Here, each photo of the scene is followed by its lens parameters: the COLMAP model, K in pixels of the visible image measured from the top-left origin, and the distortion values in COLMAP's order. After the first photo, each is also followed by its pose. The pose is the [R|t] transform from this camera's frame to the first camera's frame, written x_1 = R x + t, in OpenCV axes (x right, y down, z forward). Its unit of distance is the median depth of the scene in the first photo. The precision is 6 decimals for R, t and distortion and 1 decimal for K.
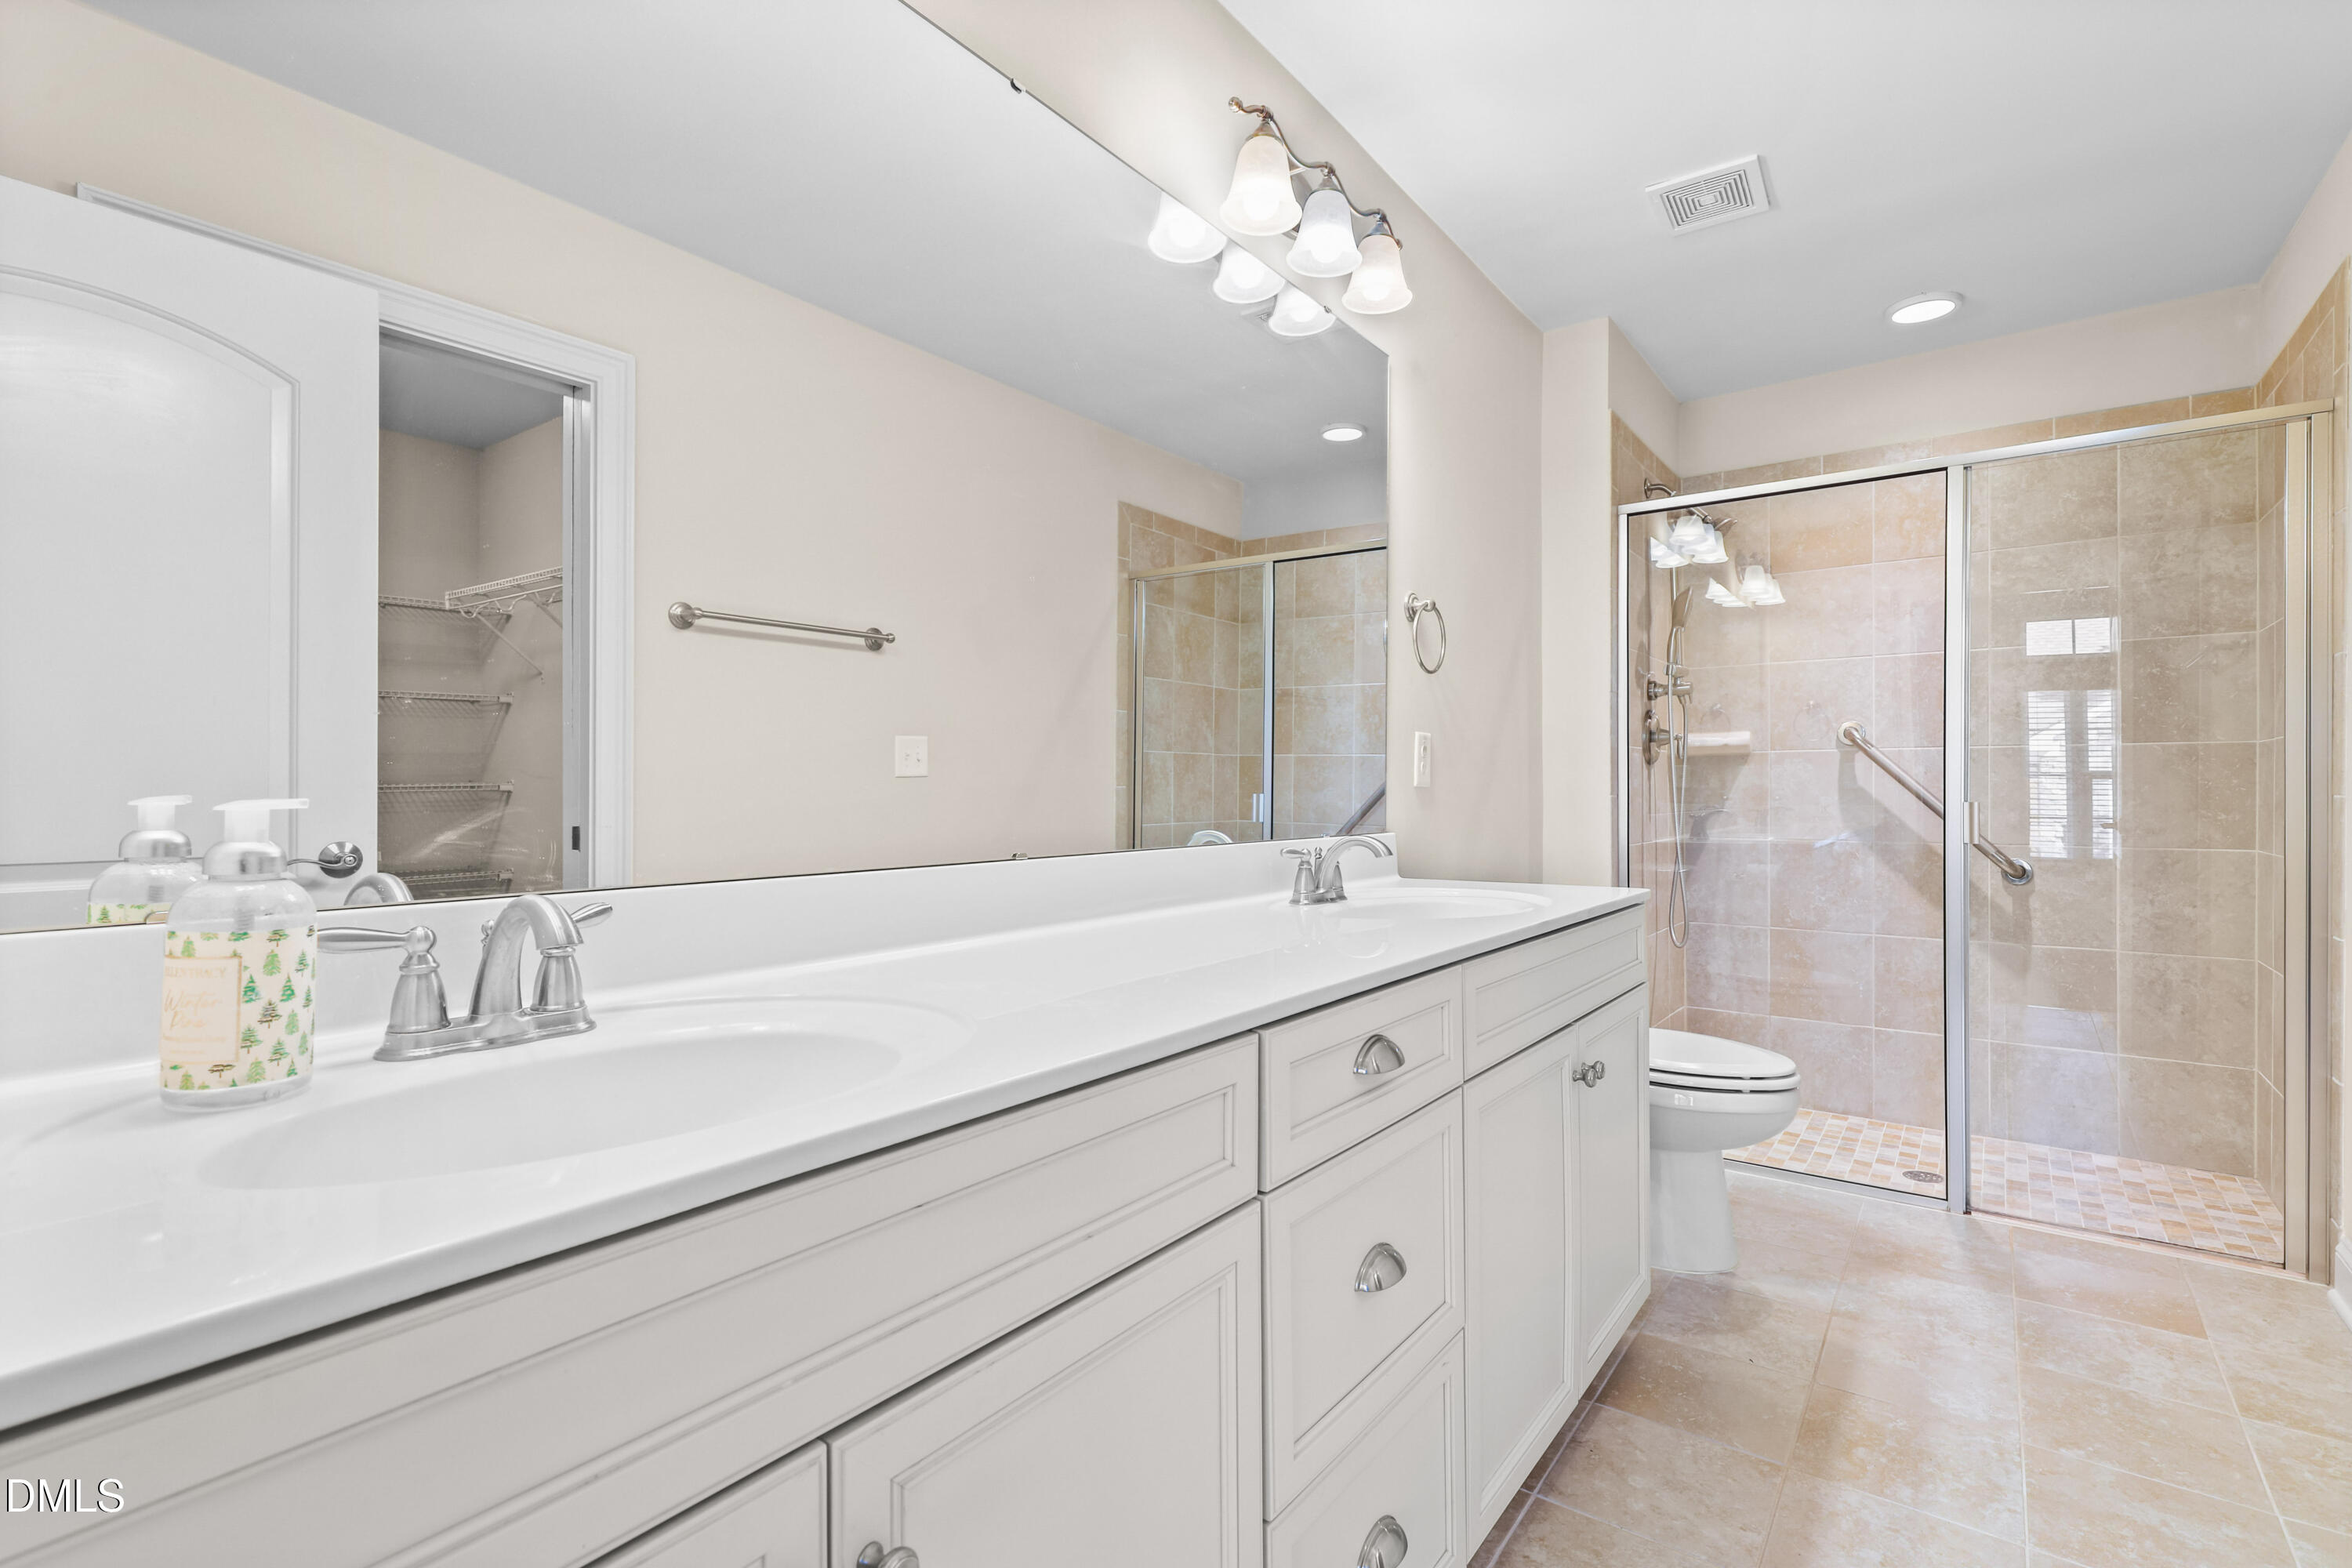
lens RADIAL K [[1076.5, 0, 1173.5], [0, 1076.5, 786.5], [0, 0, 1]] dist [-0.013163, 0.000262]
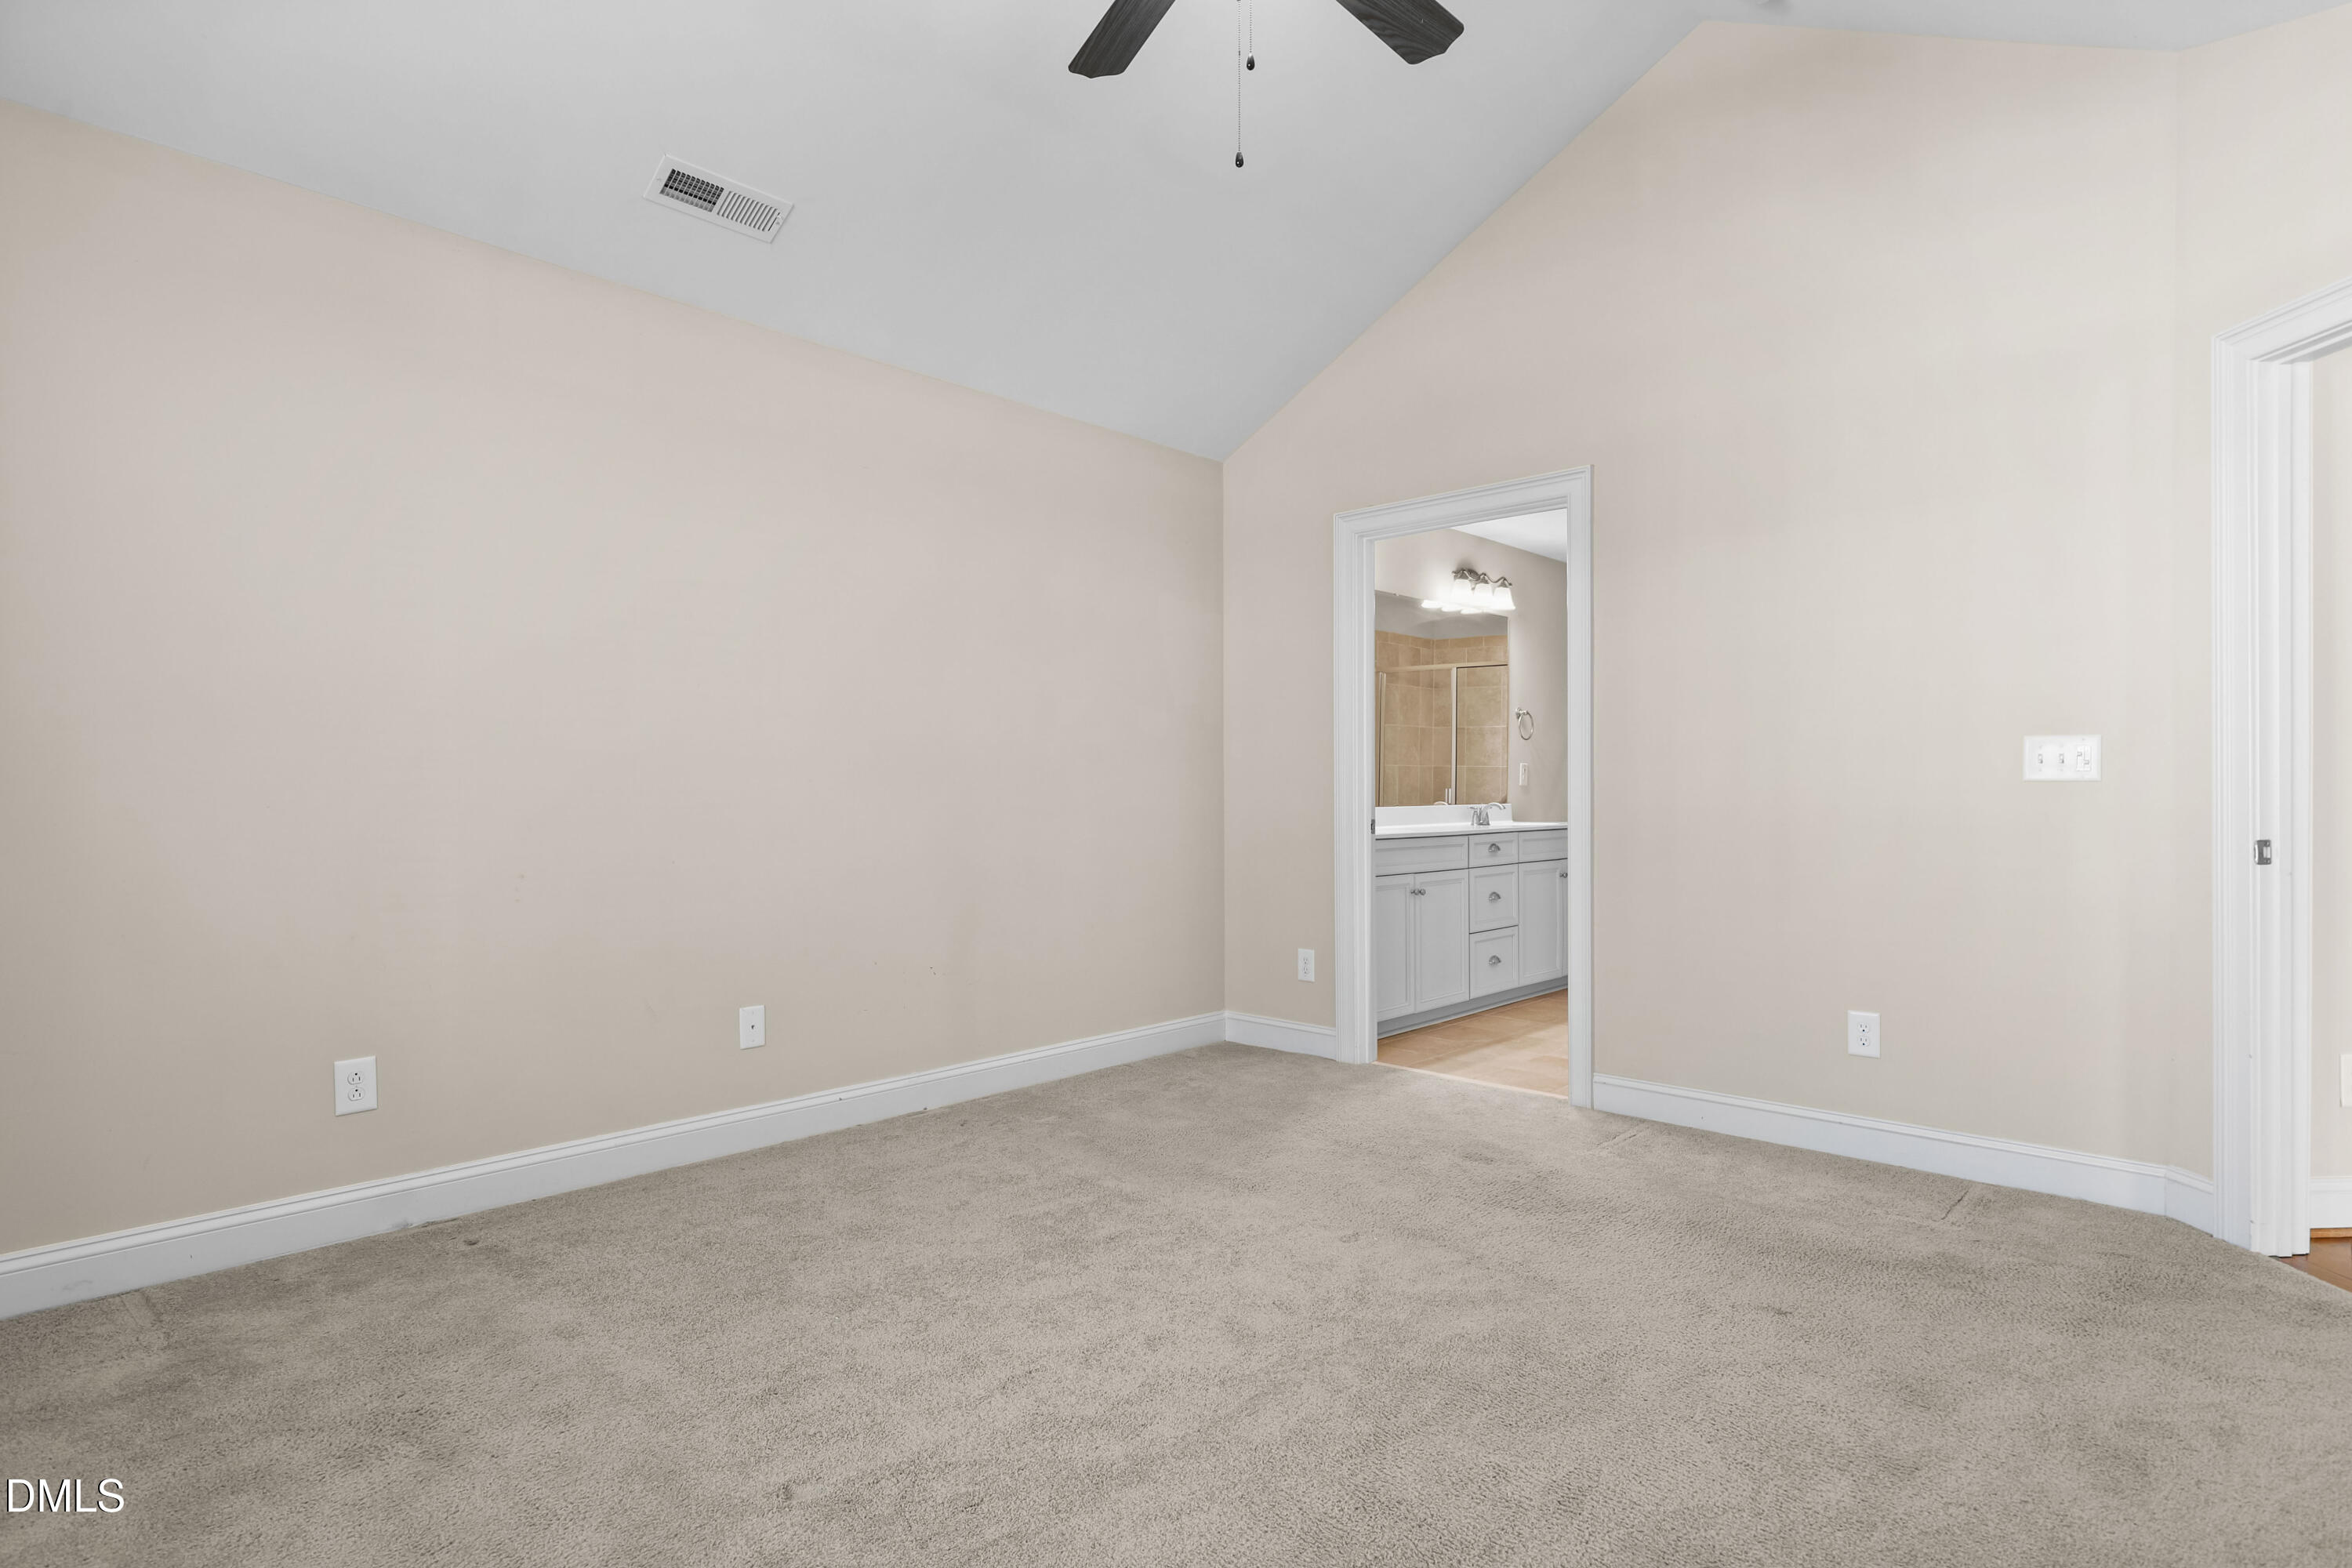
lens RADIAL K [[1253.8, 0, 1199.0], [0, 1253.8, 781.9], [0, 0, 1]] dist [-0.001923, -0.000391]
pose [[0.996130, -0.006873, -0.087621, -0.201252], [0.007504, 0.999948, 0.006874, -0.026446], [0.087570, -0.007505, 0.996130, -1.506756]]
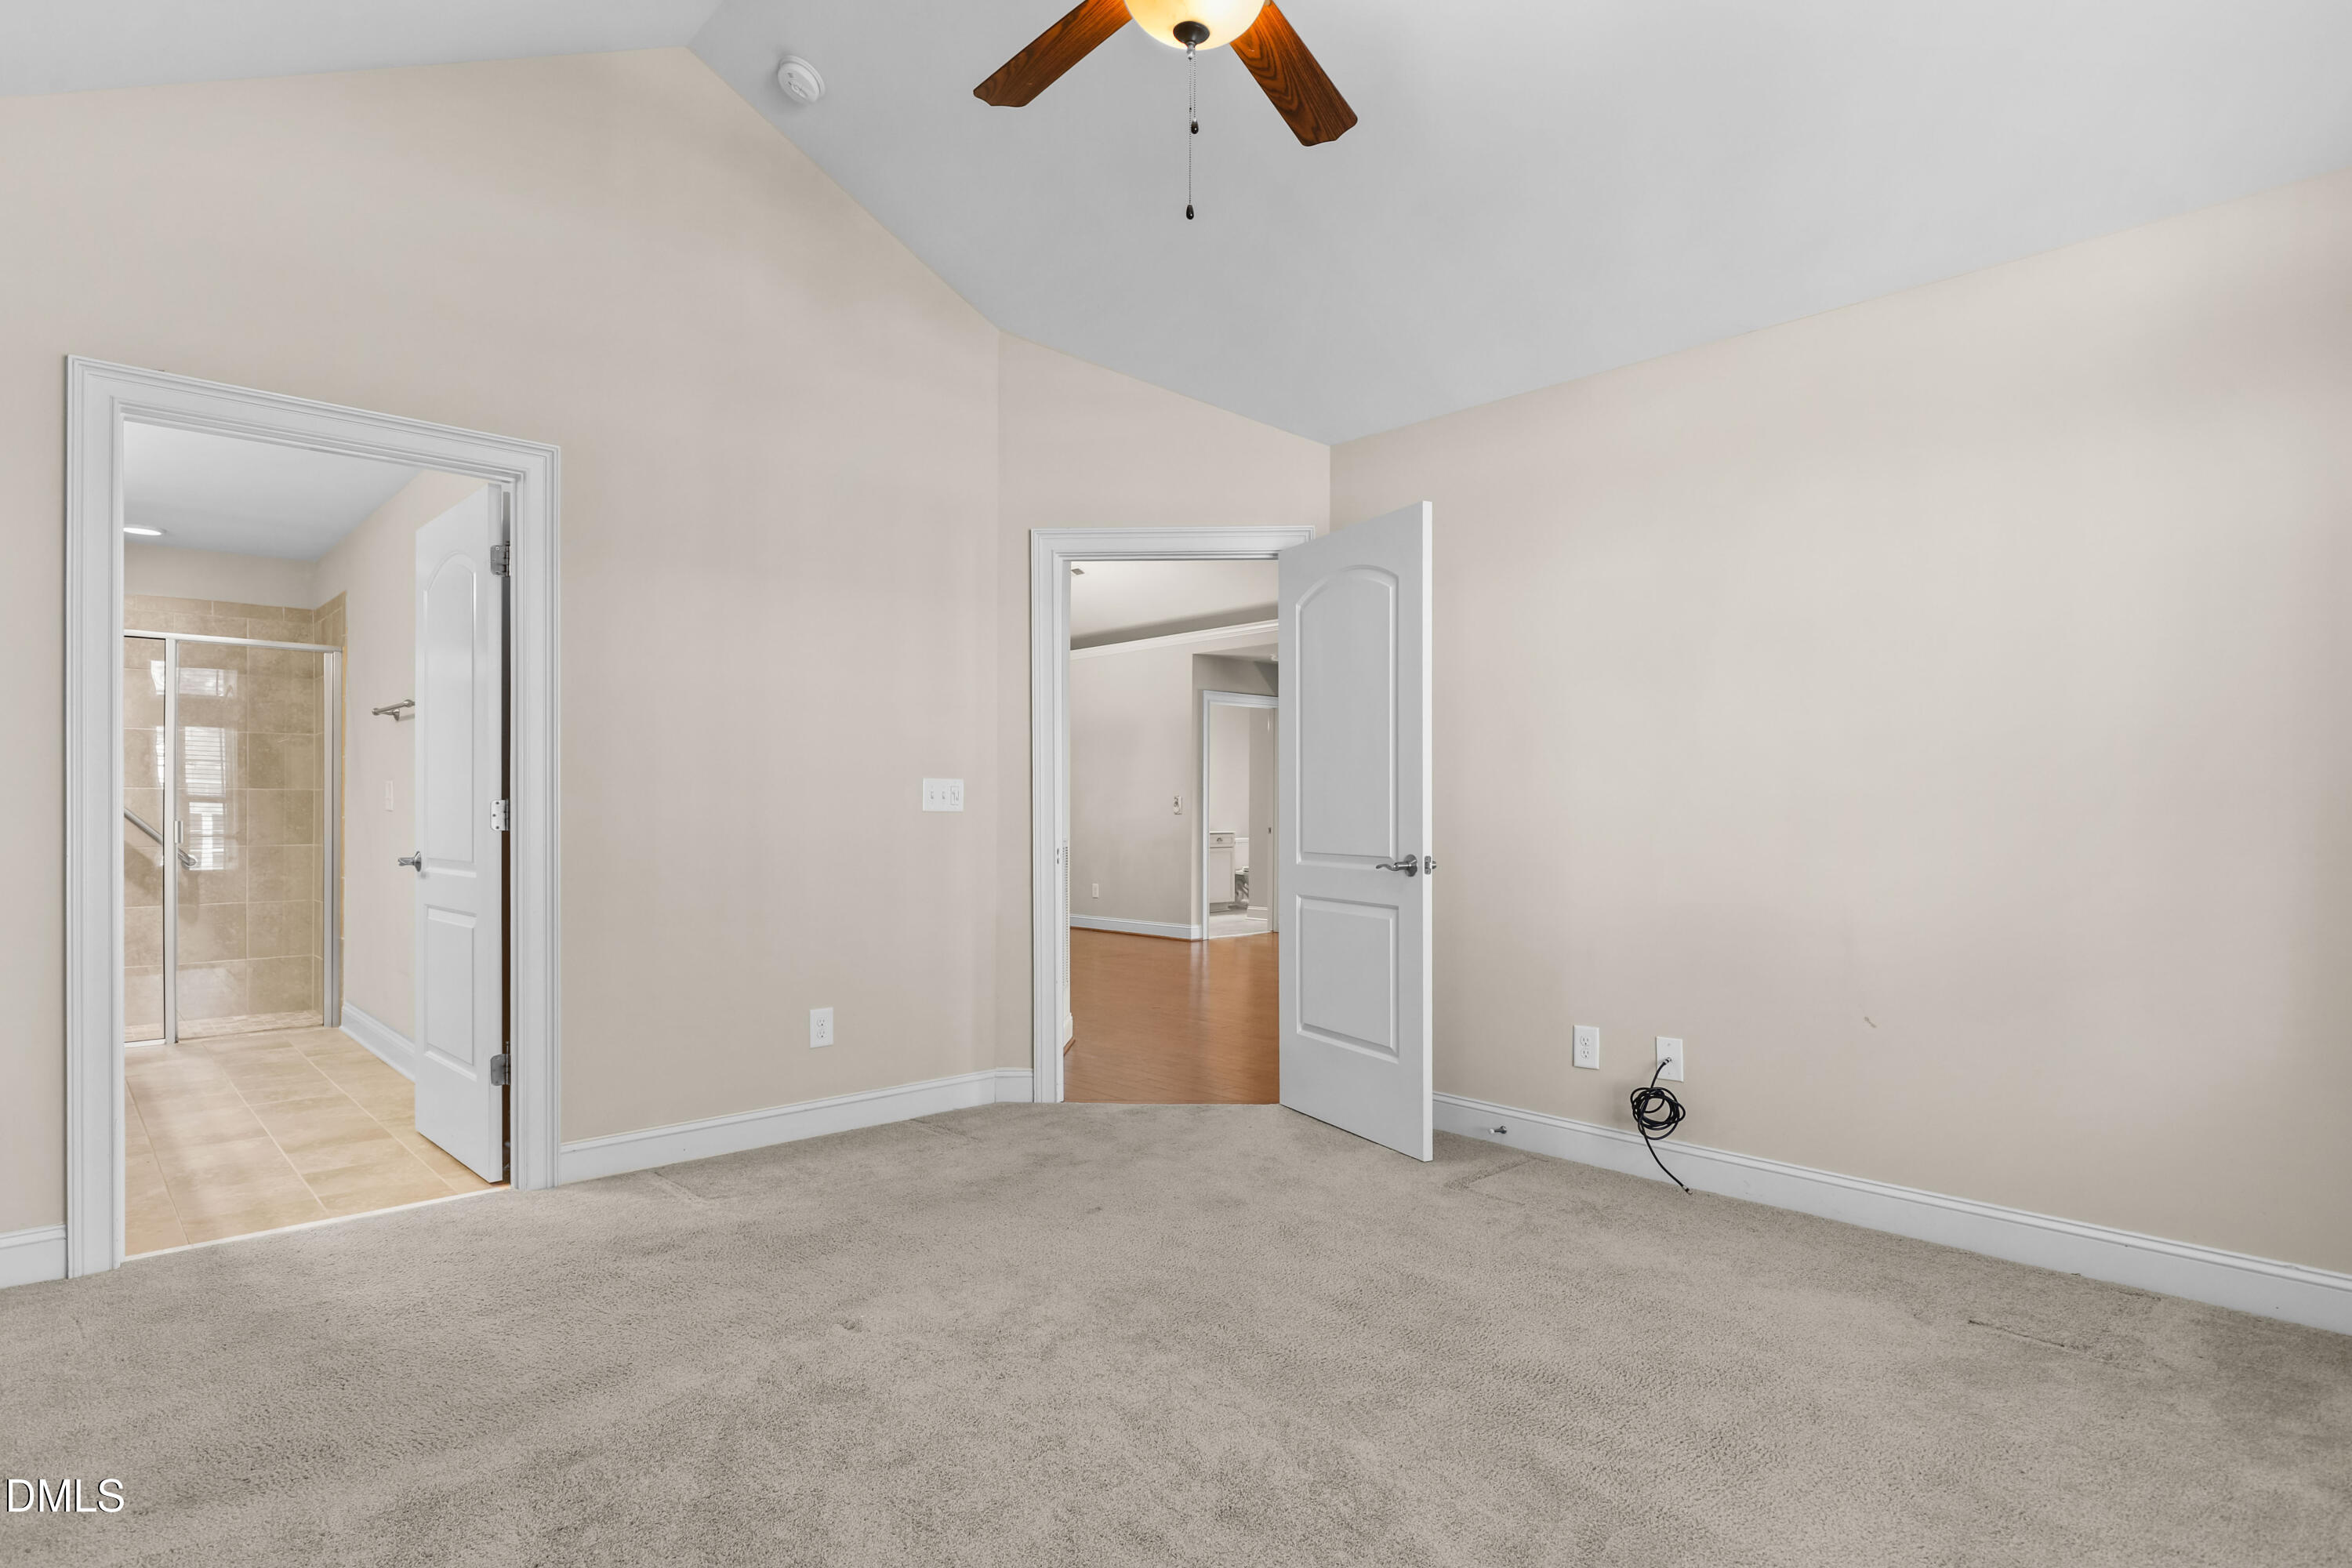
lens RADIAL K [[1253.8, 0, 1197.4], [0, 1253.8, 797.3], [0, 0, 1]] dist [-0.001923, -0.000391]
pose [[0.164926, -0.000207, 0.986306, -0.942602], [-0.003487, 0.999994, 0.000793, -0.033077], [-0.986300, -0.003570, 0.164924, -0.942344]]
